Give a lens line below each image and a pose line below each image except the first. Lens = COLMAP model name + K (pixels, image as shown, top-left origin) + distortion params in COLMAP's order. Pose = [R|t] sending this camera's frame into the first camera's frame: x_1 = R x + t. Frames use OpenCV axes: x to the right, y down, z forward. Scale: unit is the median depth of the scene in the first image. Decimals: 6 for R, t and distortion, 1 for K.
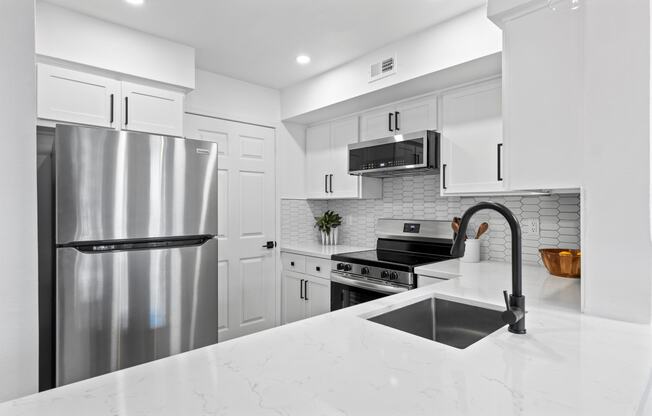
lens RADIAL K [[348.9, 0, 326.0], [0, 348.9, 208.0], [0, 0, 1]] dist [-0.000159, 0.000082]
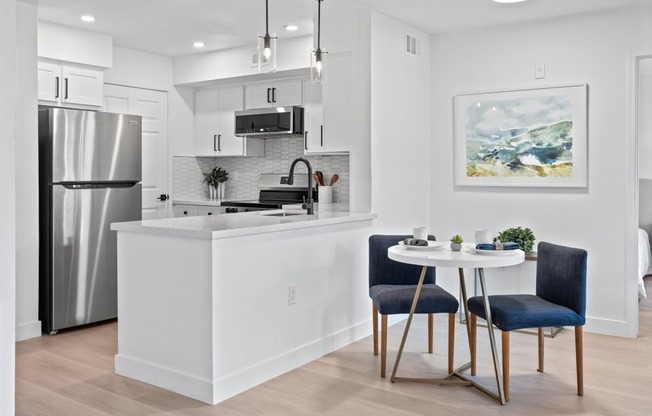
lens RADIAL K [[581.0, 0, 325.5], [0, 581.0, 173.1], [0, 0, 1]] dist [0.000820, 0.000298]
pose [[0.975336, 0.000988, 0.220724, -0.070260], [-0.000946, 1.000000, -0.000294, 0.030492], [-0.220725, 0.000078, 0.975336, -0.980523]]
